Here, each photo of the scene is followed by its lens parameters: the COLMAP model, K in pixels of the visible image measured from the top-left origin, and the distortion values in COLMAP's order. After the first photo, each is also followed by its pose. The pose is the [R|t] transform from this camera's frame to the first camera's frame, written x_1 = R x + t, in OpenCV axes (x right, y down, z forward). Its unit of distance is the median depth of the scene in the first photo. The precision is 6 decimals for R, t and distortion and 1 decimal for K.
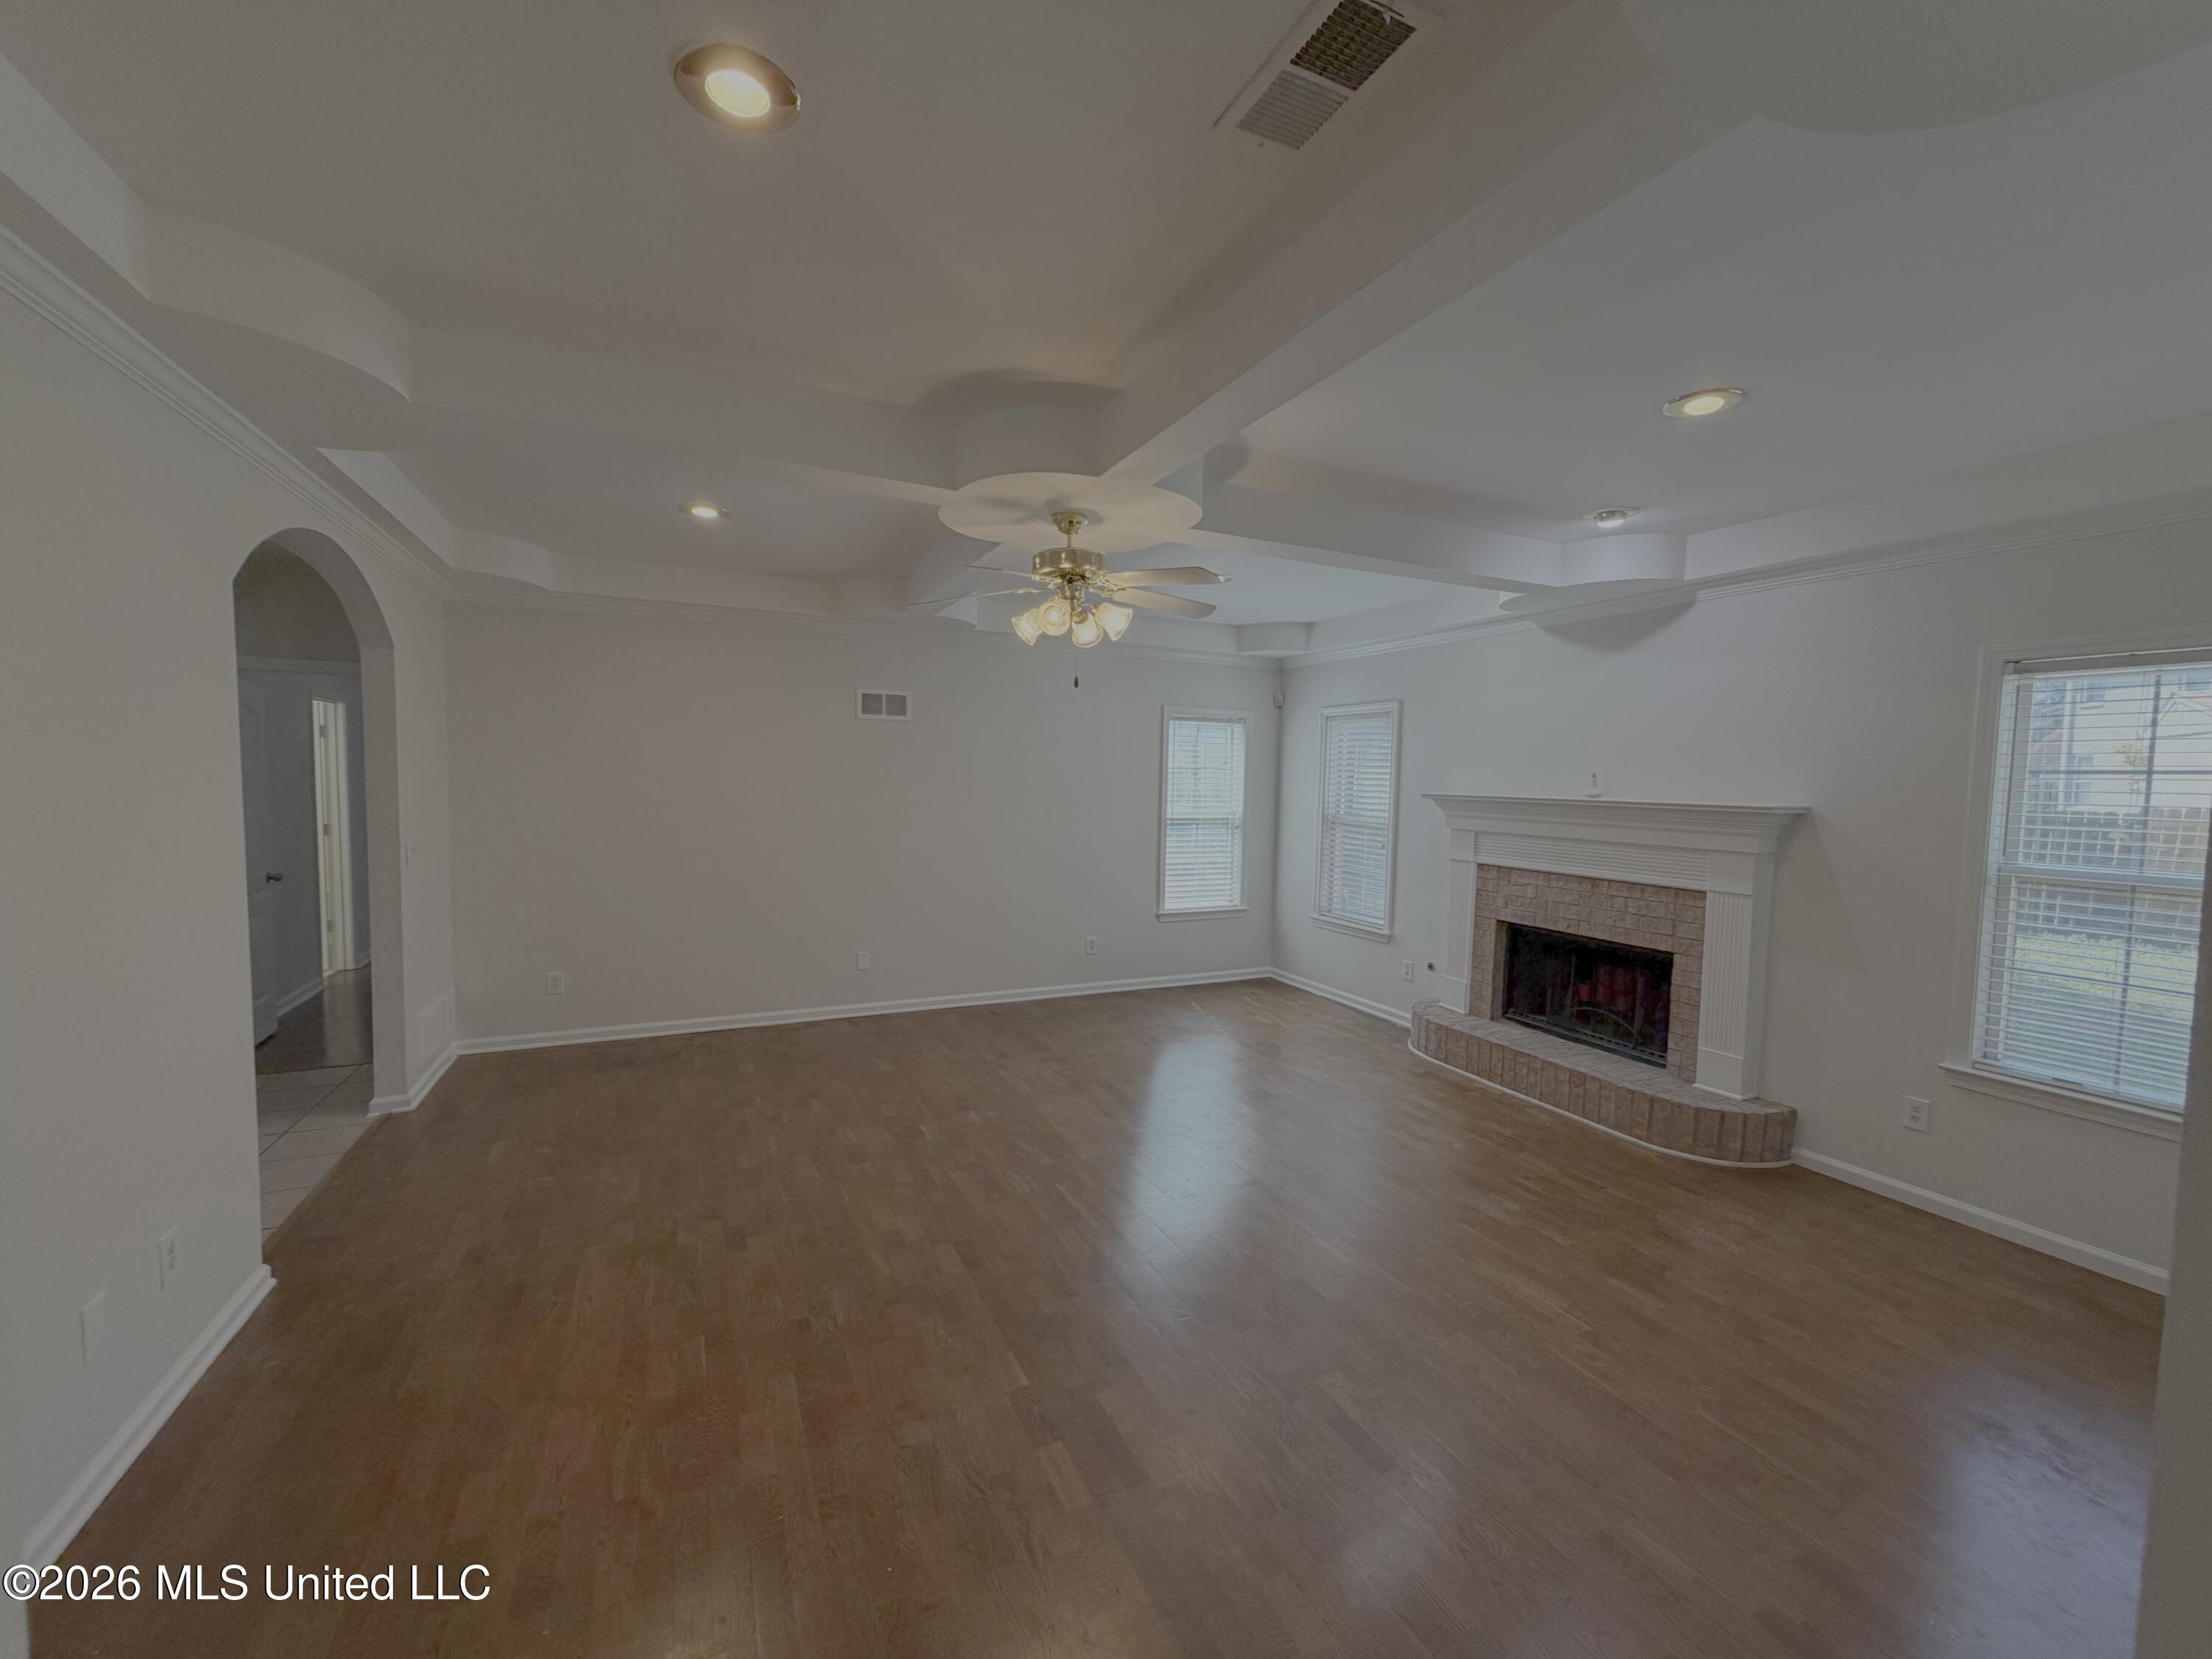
lens RADIAL K [[878.6, 0, 1097.3], [0, 878.6, 831.9], [0, 0, 1]] dist [0.001838, -0.000373]
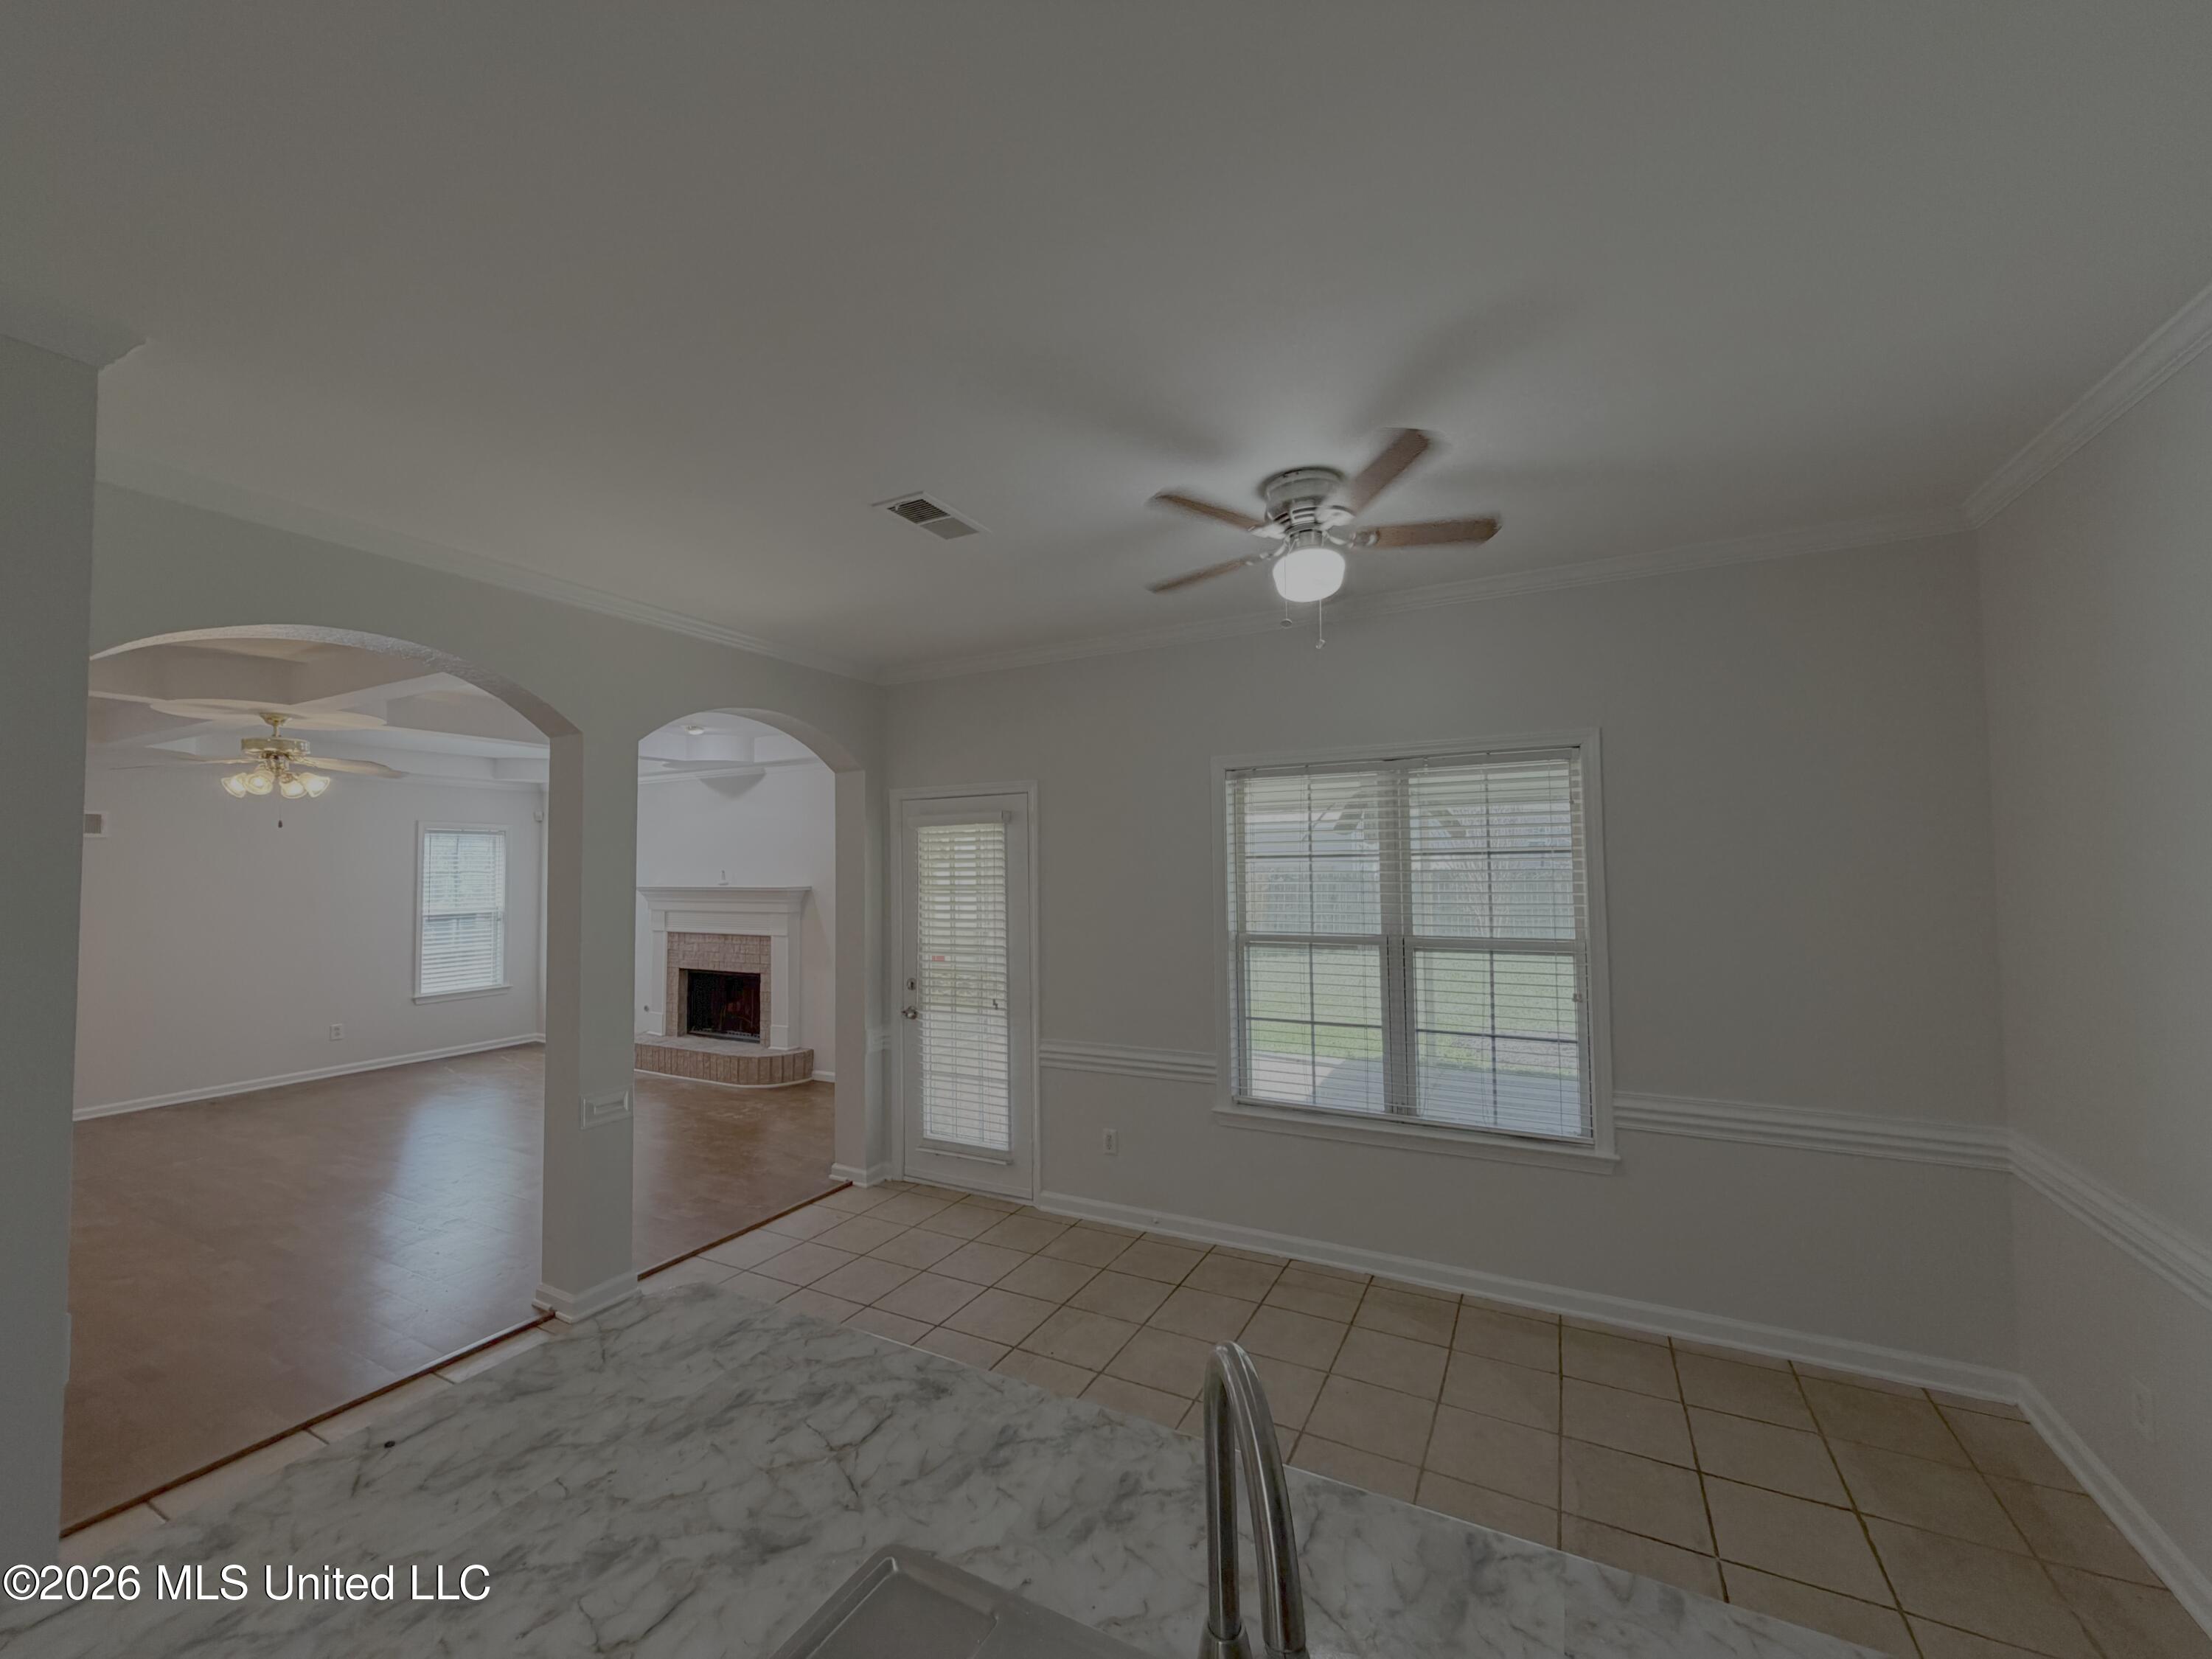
lens RADIAL K [[878.6, 0, 1097.3], [0, 878.6, 831.9], [0, 0, 1]] dist [0.001838, -0.000373]
pose [[0.796776, -0.003439, 0.604265, 0.120277], [0.064779, 0.994707, -0.079756, 0.035568], [-0.600792, 0.102691, 0.792782, -0.688111]]
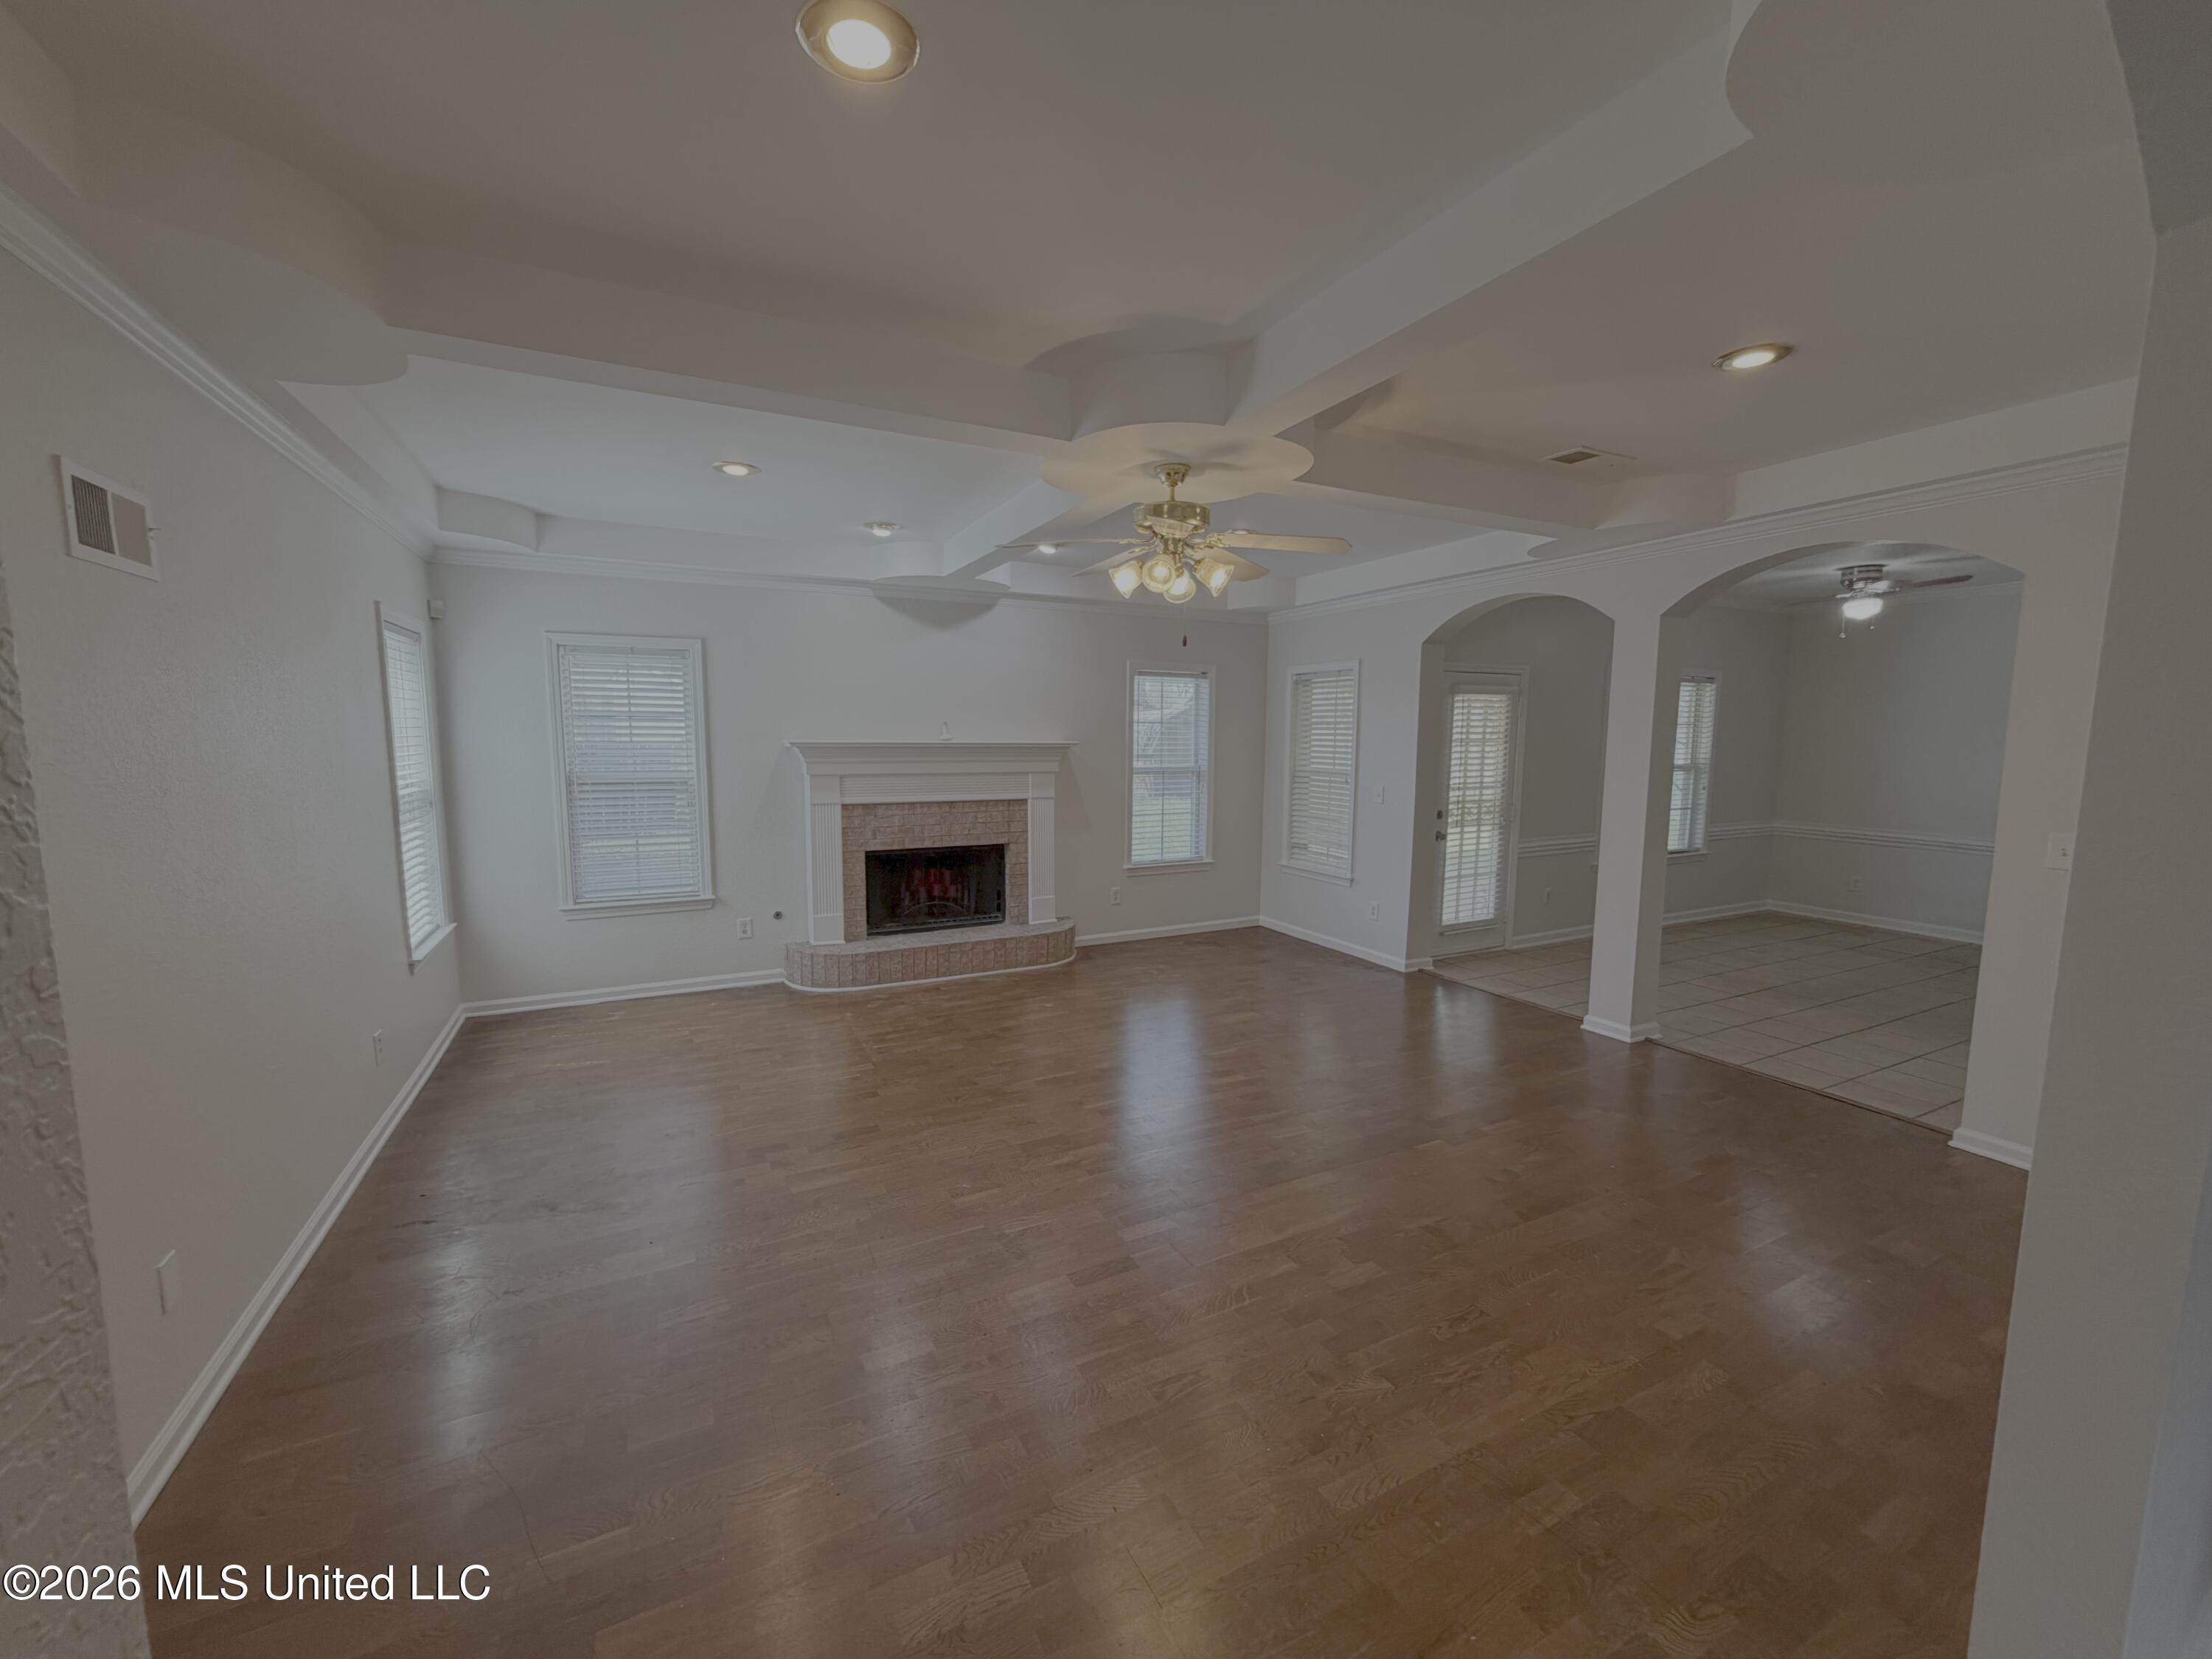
lens RADIAL K [[878.6, 0, 1097.3], [0, 878.6, 831.9], [0, 0, 1]] dist [0.001838, -0.000373]
pose [[-0.032589, -0.130112, 0.990964, -0.712872], [0.057844, 0.989583, 0.131833, -0.060343], [-0.997794, 0.061618, -0.024723, 0.762341]]
